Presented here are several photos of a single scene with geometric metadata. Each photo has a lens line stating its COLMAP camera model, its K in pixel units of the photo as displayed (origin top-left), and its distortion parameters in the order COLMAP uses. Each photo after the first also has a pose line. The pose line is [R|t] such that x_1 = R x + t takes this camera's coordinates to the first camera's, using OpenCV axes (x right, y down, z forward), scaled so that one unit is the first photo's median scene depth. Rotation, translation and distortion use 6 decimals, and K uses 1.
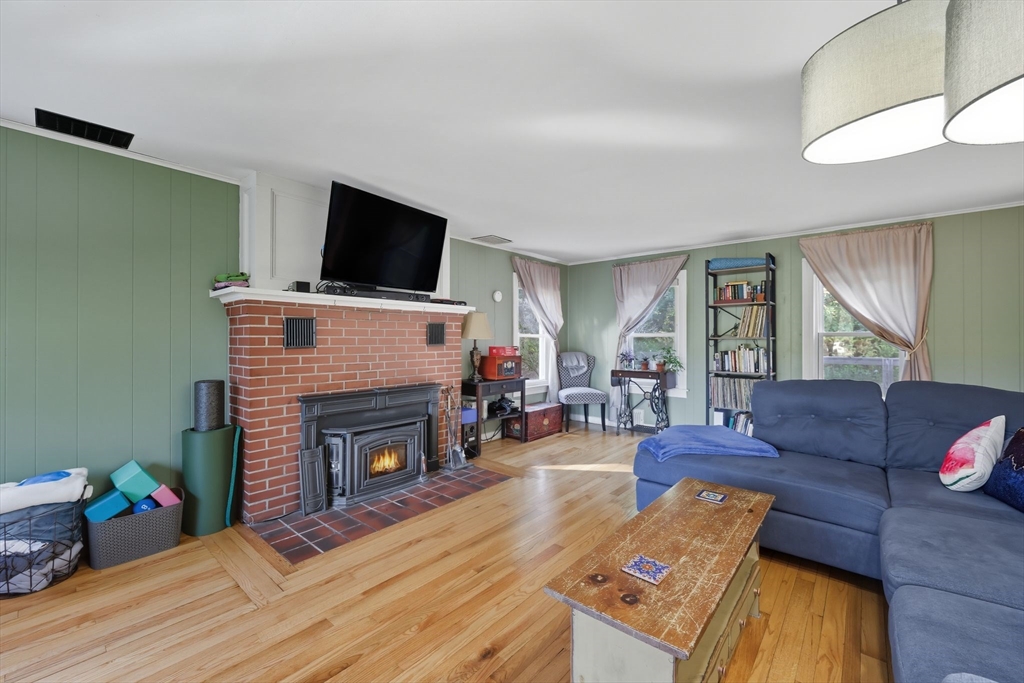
lens RADIAL K [[416.2, 0, 512.0], [0, 416.2, 341.5], [0, 0, 1]] dist [0.001258, 0.000396]
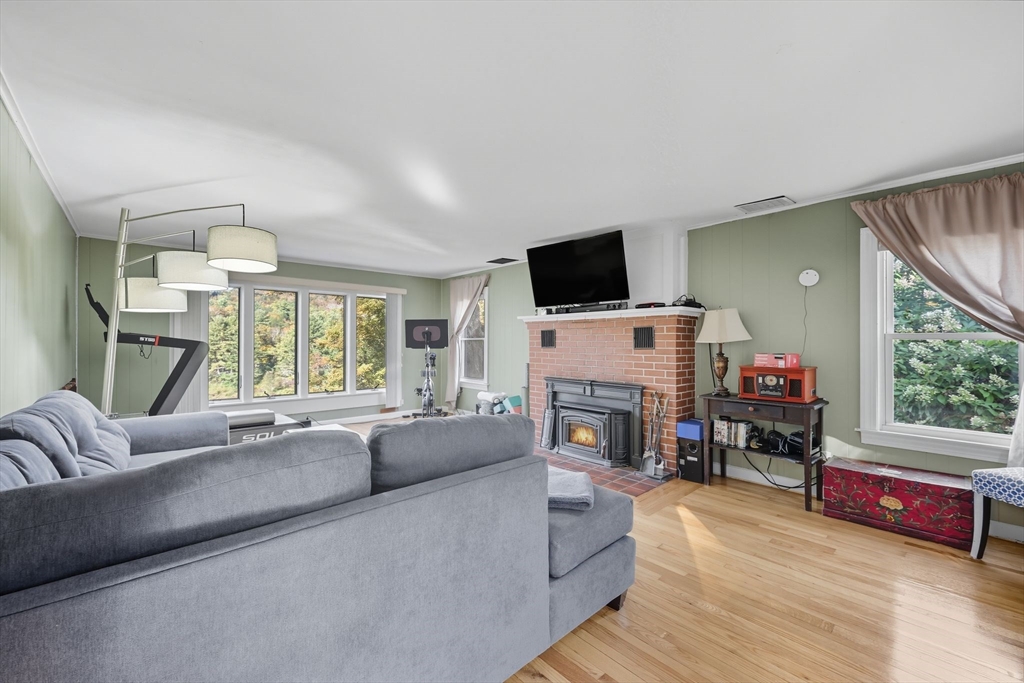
lens RADIAL K [[416.2, 0, 512.0], [0, 416.2, 341.5], [0, 0, 1]] dist [0.001258, 0.000396]
pose [[-0.125114, -0.001221, -0.992142, 0.887165], [-0.005897, 0.999982, -0.000487, -0.006474], [0.992125, 0.005790, -0.125119, 0.807444]]
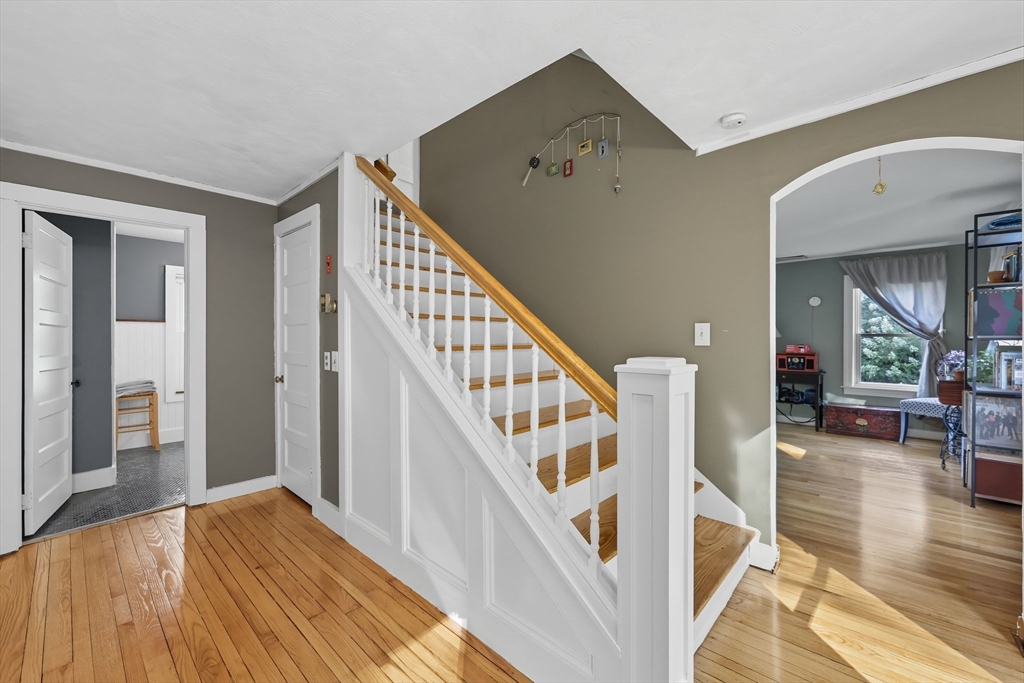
lens RADIAL K [[416.2, 0, 512.0], [0, 416.2, 341.5], [0, 0, 1]] dist [0.001258, 0.000396]
pose [[-0.035394, 0.008276, -0.999339, 1.497324], [-0.003464, 0.999959, 0.008404, -0.006680], [0.999367, 0.003760, -0.035364, 0.269778]]
